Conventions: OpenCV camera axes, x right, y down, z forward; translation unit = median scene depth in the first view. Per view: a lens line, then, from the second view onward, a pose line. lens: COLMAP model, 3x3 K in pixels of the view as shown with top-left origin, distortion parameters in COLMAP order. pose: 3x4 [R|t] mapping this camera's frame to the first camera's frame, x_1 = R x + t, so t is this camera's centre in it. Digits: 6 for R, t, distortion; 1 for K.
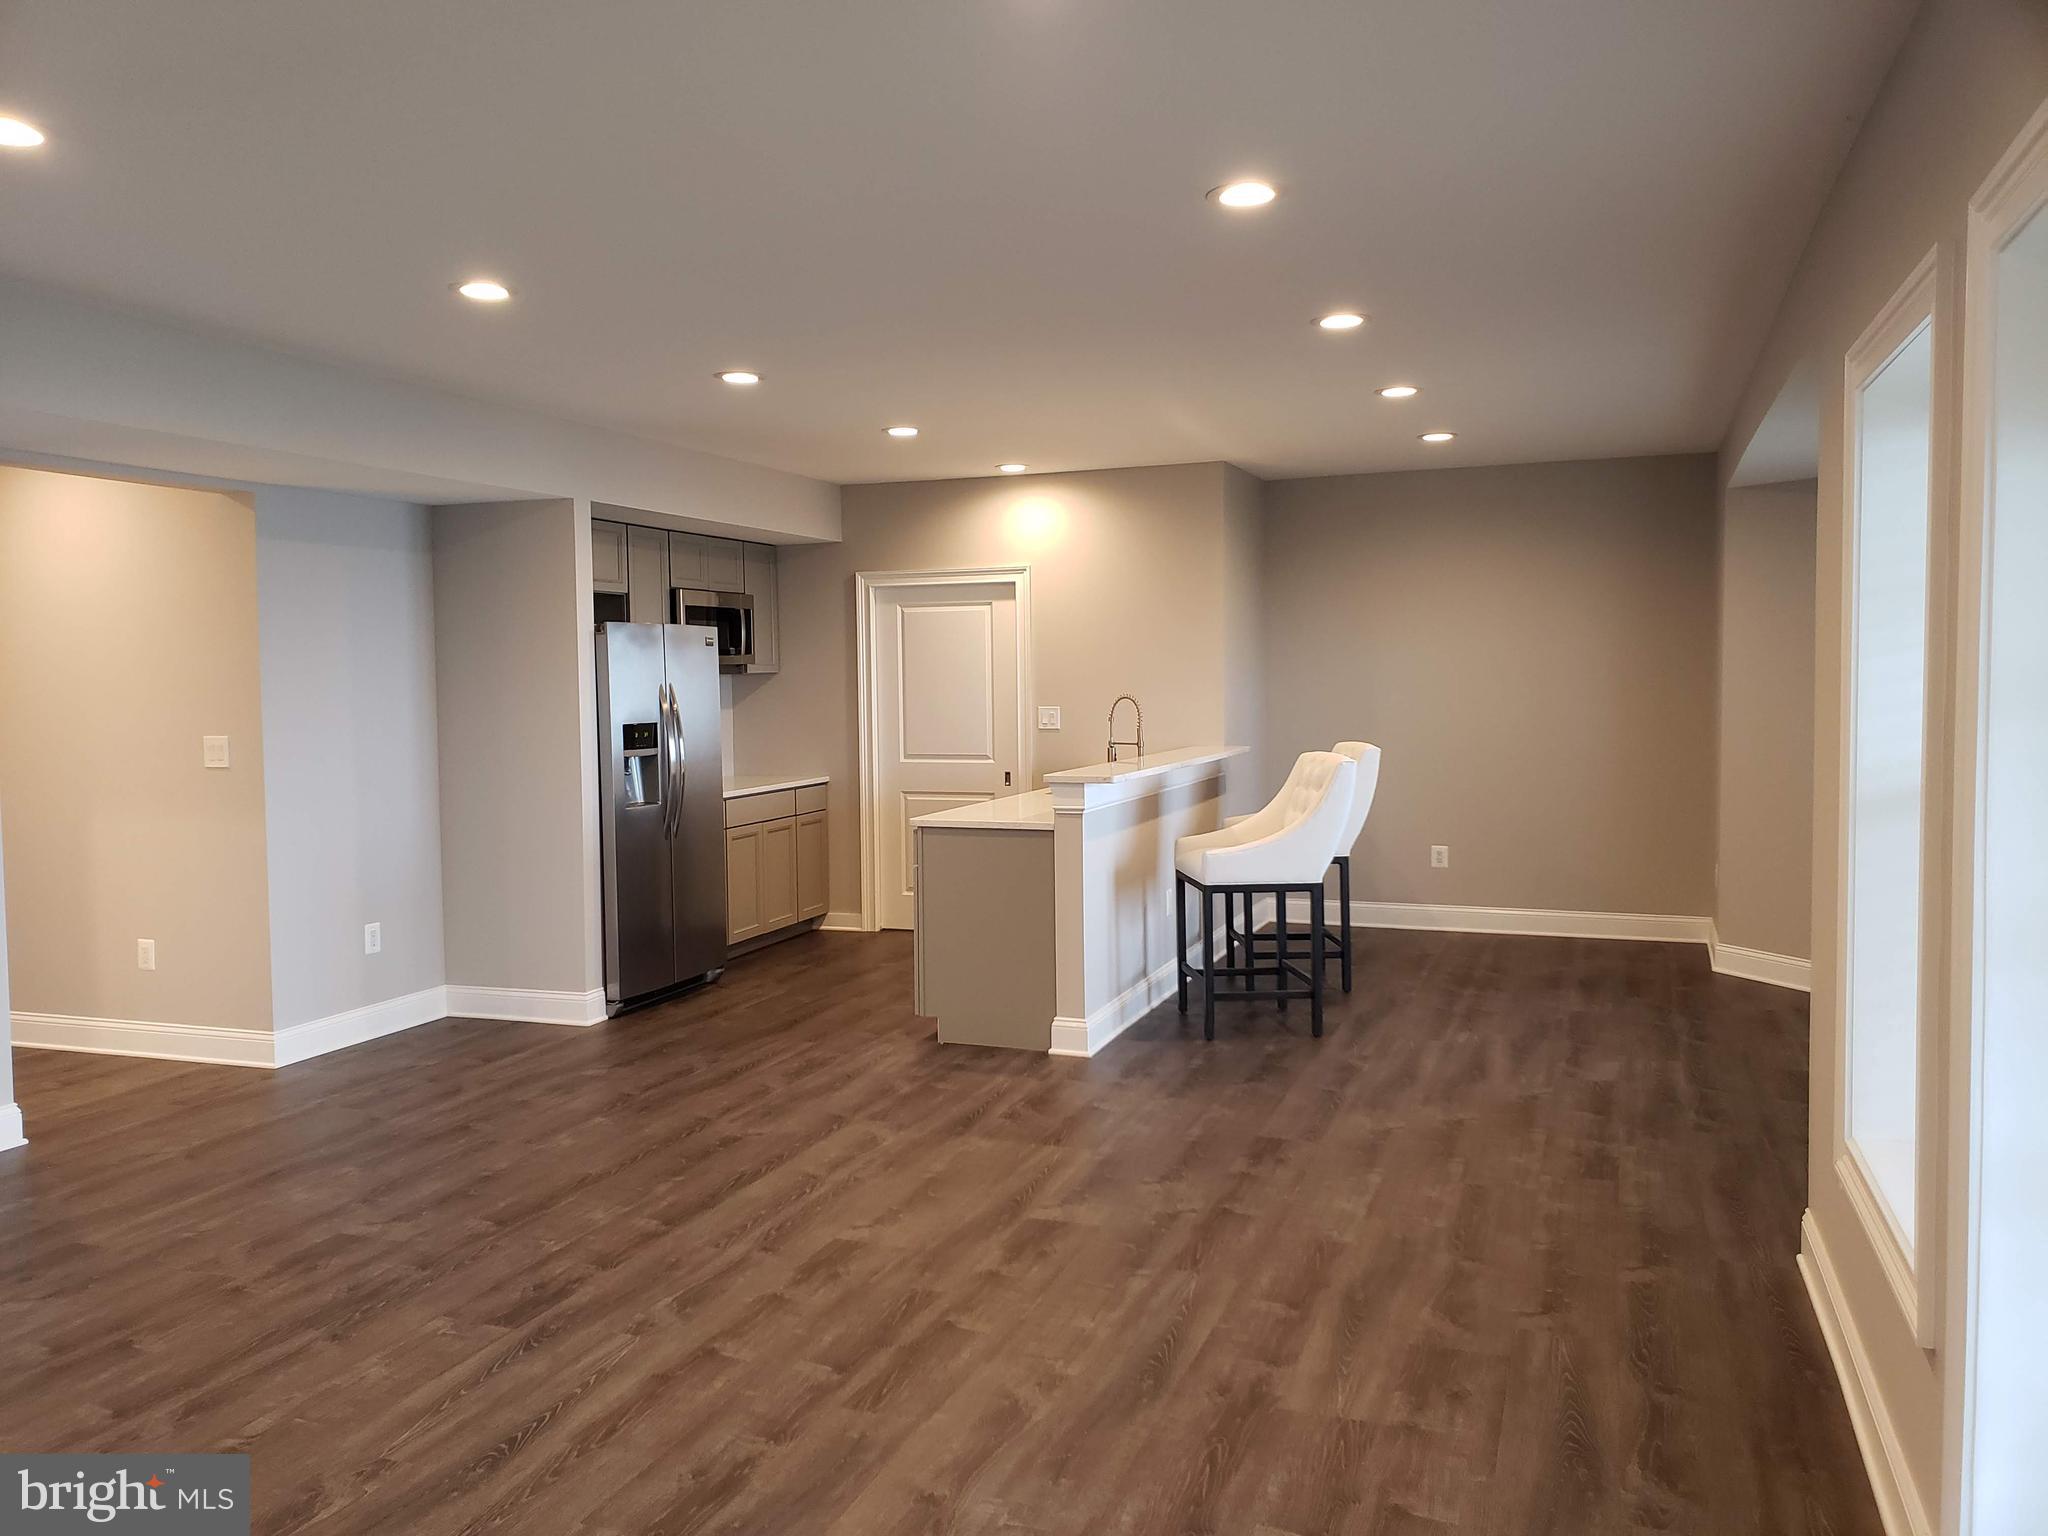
lens RADIAL K [[1588.6, 0, 1019.9], [0, 1588.6, 741.0], [0, 0, 1]] dist [0.121430, -0.205185]
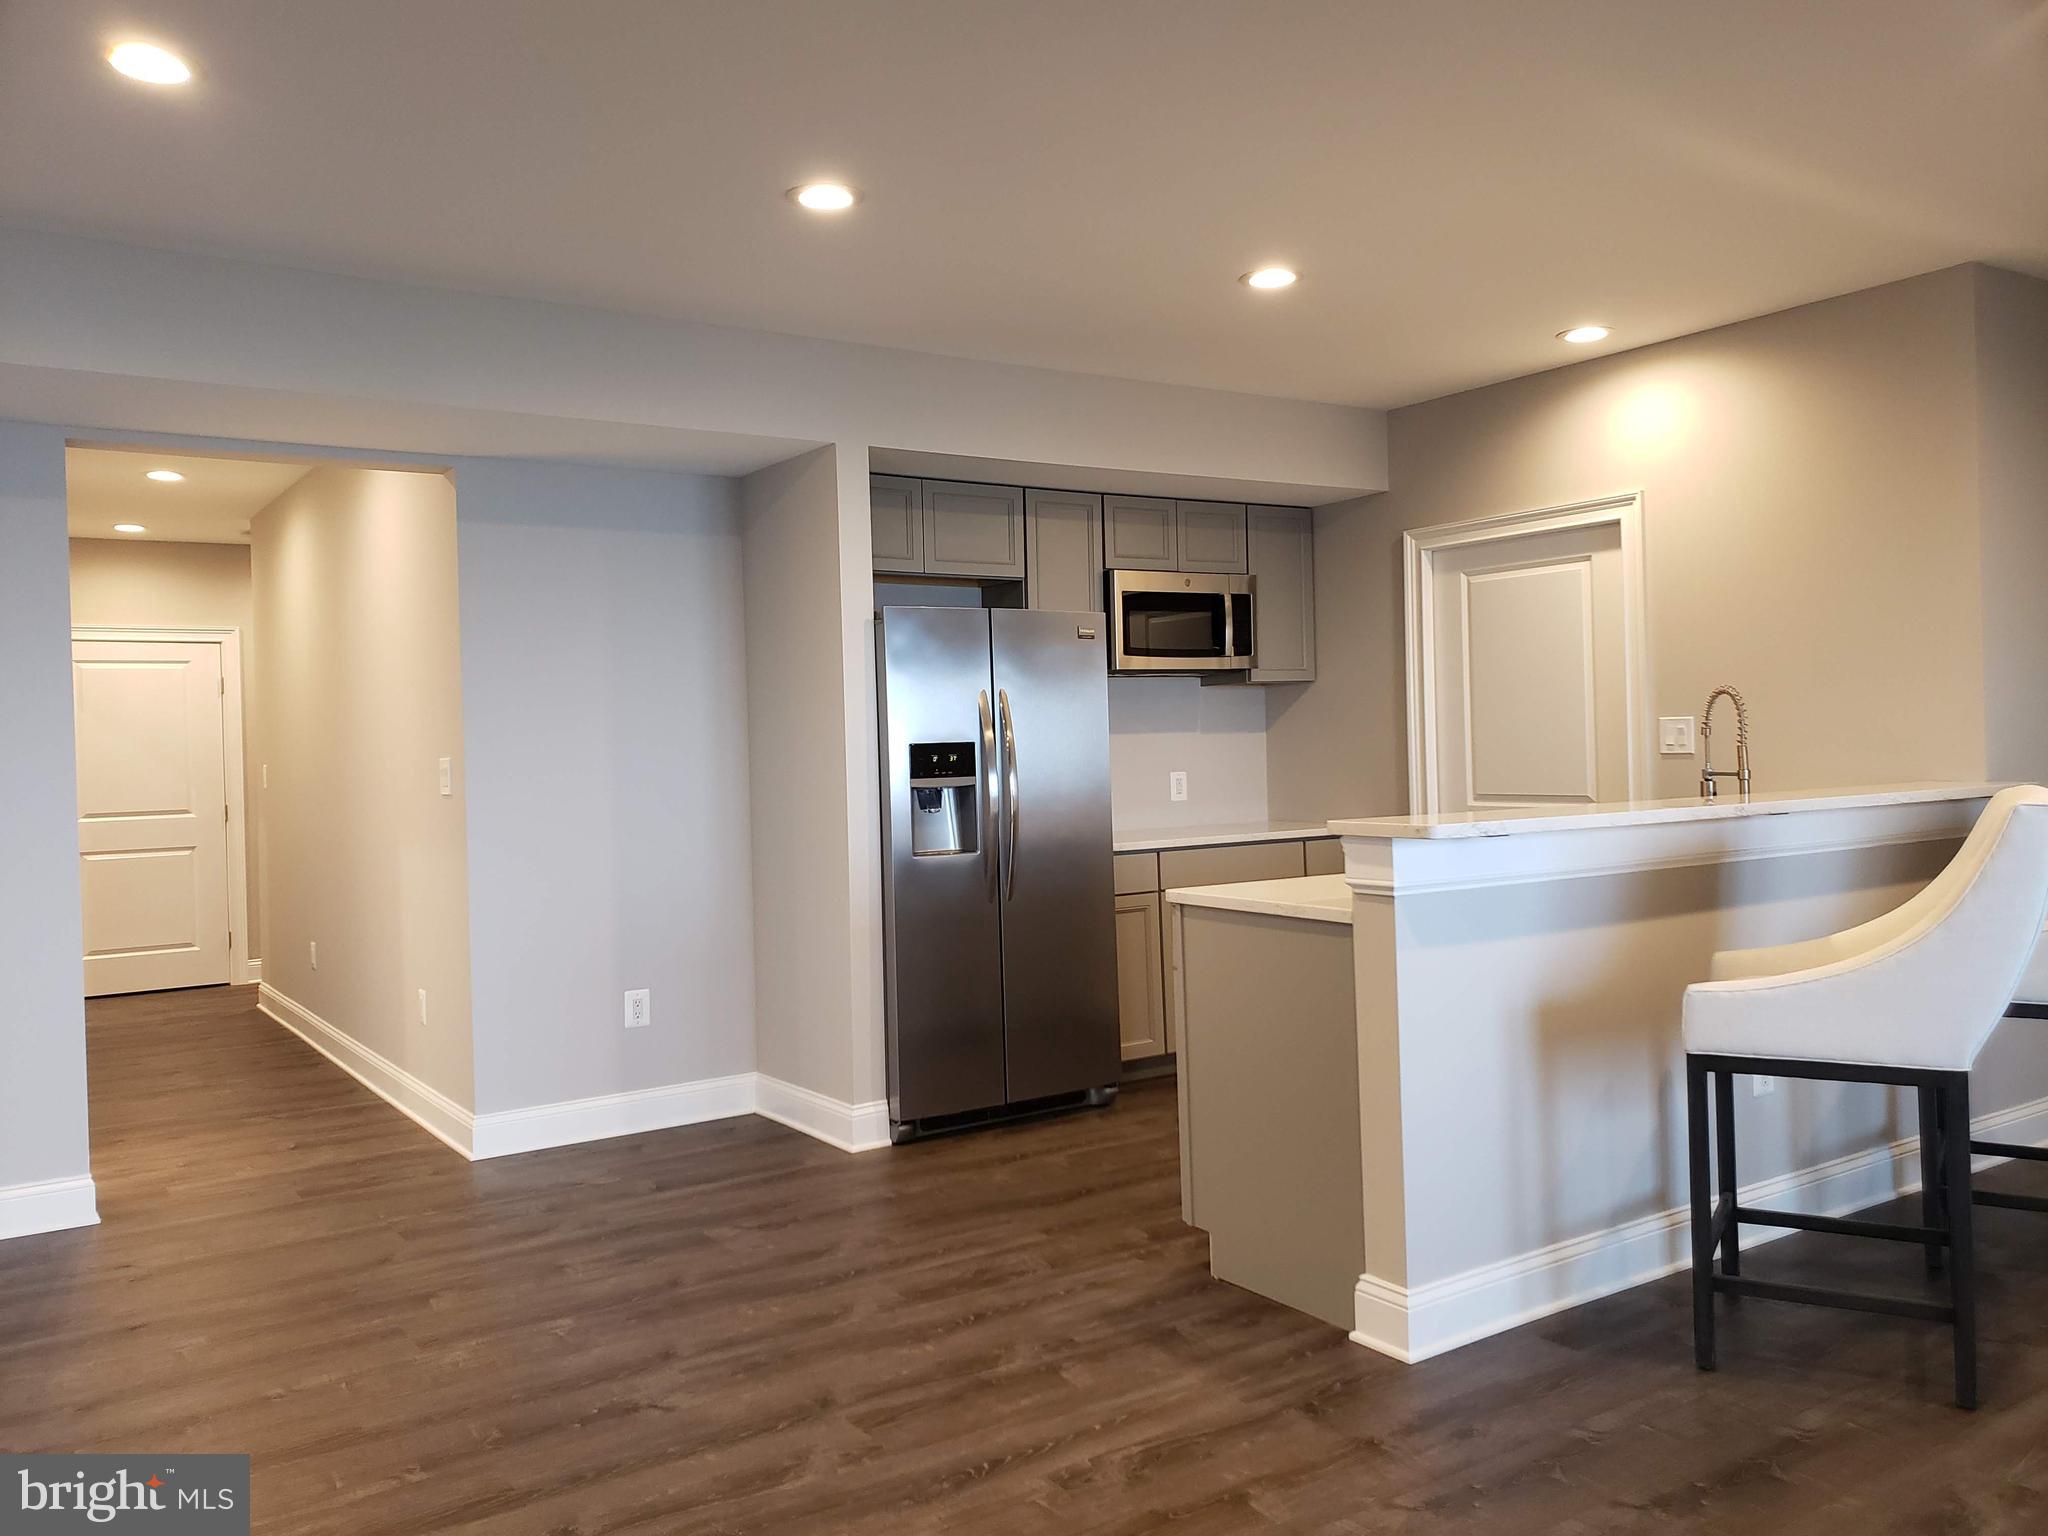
lens RADIAL K [[1588.6, 0, 1019.9], [0, 1588.6, 741.0], [0, 0, 1]] dist [0.121430, -0.205185]
pose [[0.805182, -0.012238, -0.592902, 0.229083], [-0.006159, 0.999561, -0.028996, 0.009074], [0.592996, 0.026999, 0.804752, 0.440158]]
